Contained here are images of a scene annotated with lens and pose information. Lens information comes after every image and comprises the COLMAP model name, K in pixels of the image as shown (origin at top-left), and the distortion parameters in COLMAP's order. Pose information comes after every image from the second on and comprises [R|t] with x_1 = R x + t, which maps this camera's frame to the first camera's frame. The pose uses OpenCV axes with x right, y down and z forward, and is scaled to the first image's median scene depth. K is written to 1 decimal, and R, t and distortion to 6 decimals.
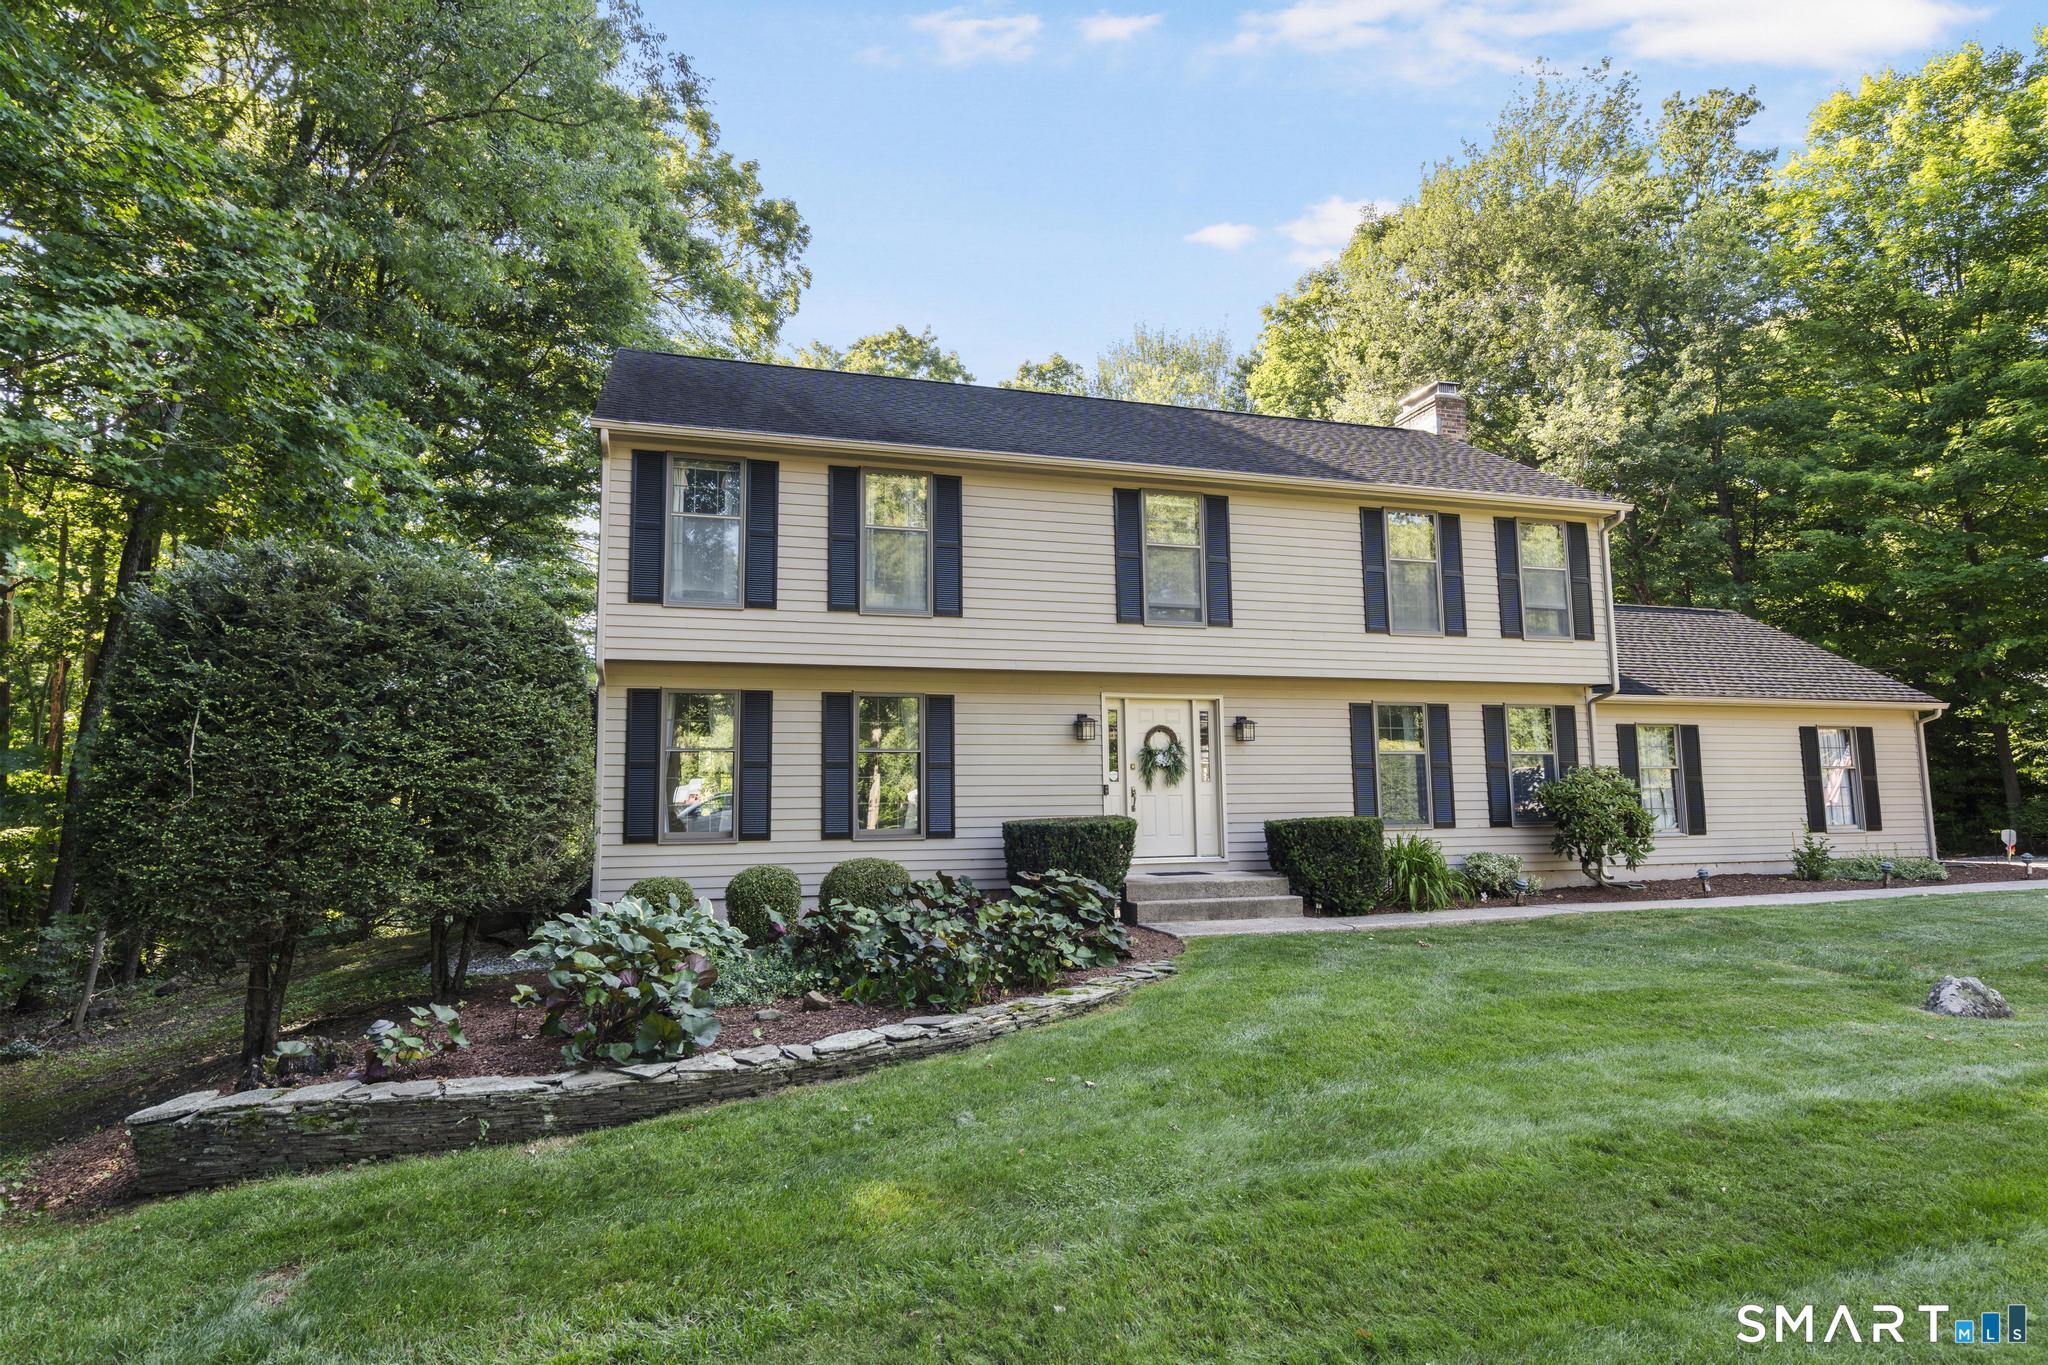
lens RADIAL K [[1117.2, 0, 1024.0], [0, 1117.2, 682.5], [0, 0, 1]] dist [0.000514, -0.000153]
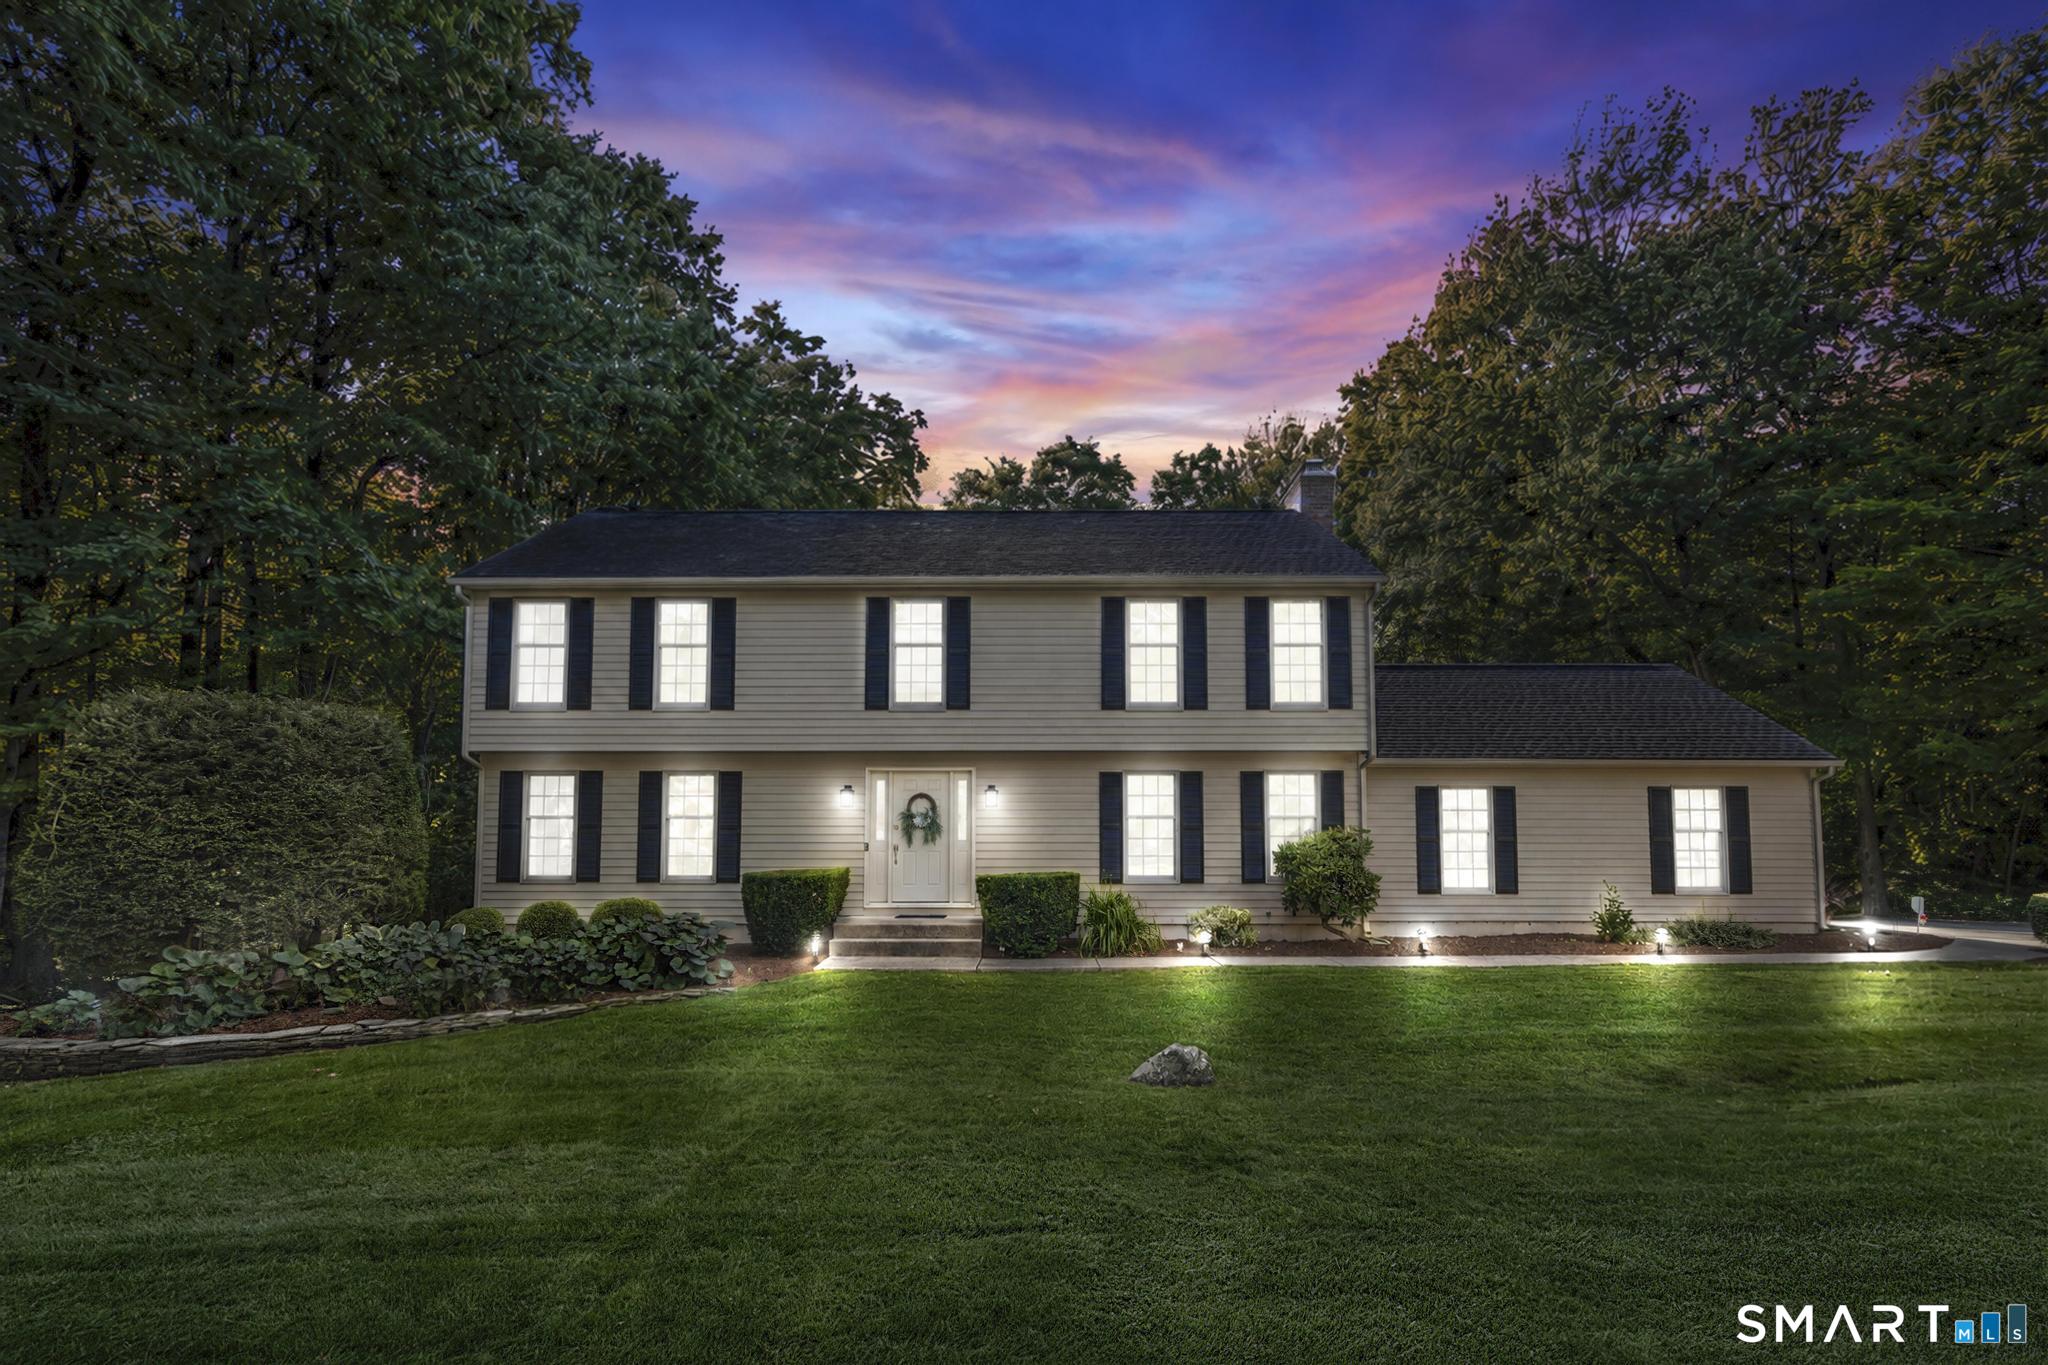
lens RADIAL K [[957.2, 0, 1023.1], [0, 957.2, 781.4], [0, 0, 1]] dist [0.000779, 0.000470]
pose [[0.955374, -0.006837, -0.295319, 0.499475], [0.021421, 0.998704, 0.046177, -0.018496], [0.294621, -0.050442, 0.954282, 0.046885]]
